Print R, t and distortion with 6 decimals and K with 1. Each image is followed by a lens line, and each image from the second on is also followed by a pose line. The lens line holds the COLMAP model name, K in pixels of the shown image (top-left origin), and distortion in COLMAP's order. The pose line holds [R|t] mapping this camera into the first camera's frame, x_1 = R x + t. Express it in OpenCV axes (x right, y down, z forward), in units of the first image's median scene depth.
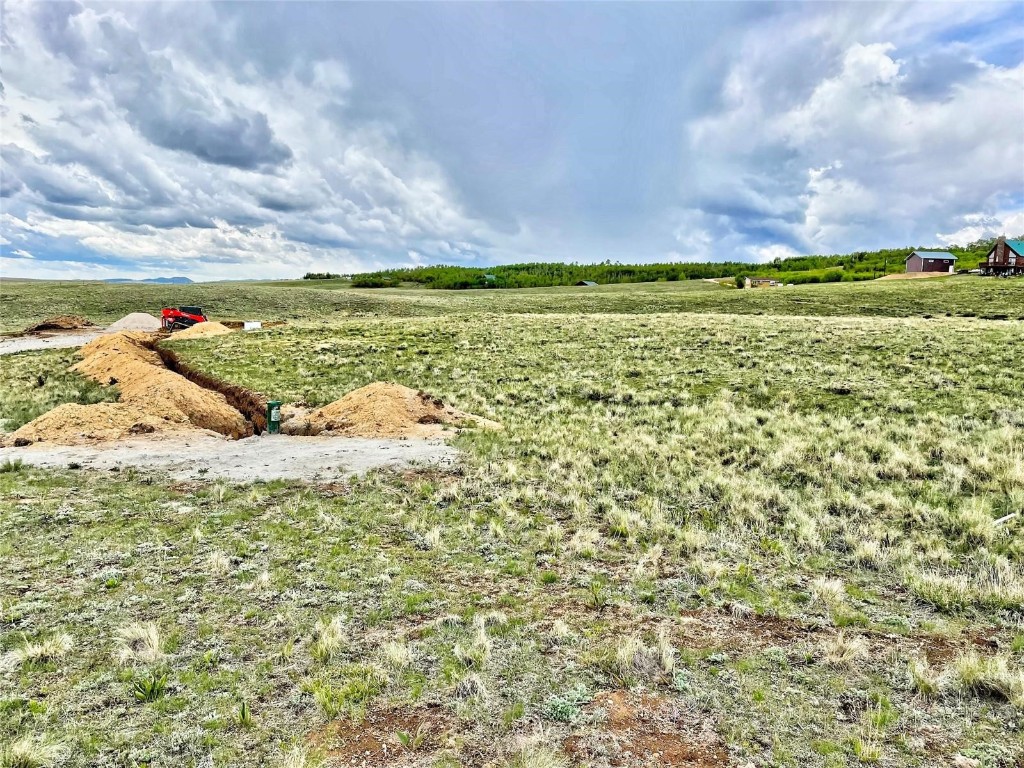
lens RADIAL K [[761.9, 0, 507.4], [0, 761.9, 372.4], [0, 0, 1]] dist [0.088364, -0.116048]
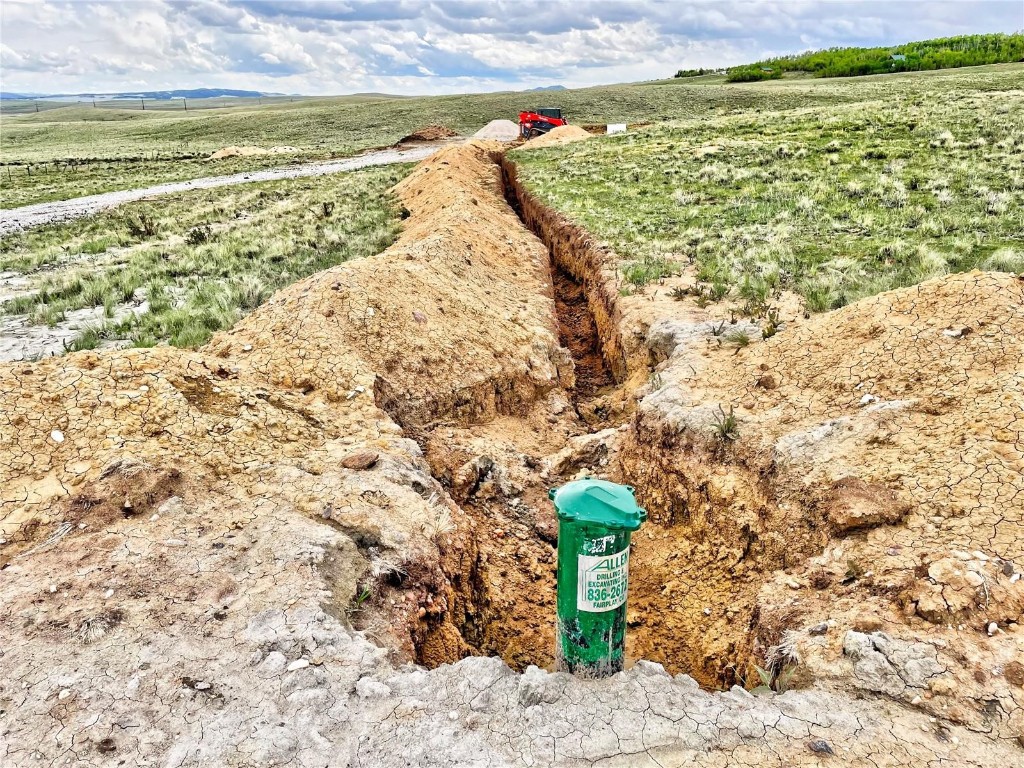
lens RADIAL K [[761.9, 0, 507.4], [0, 761.9, 372.4], [0, 0, 1]] dist [0.088364, -0.116048]
pose [[0.895248, 0.098760, -0.434485, -0.060845], [0.009501, 0.970673, 0.240215, -0.006667], [0.445466, -0.219180, 0.868055, 0.206457]]
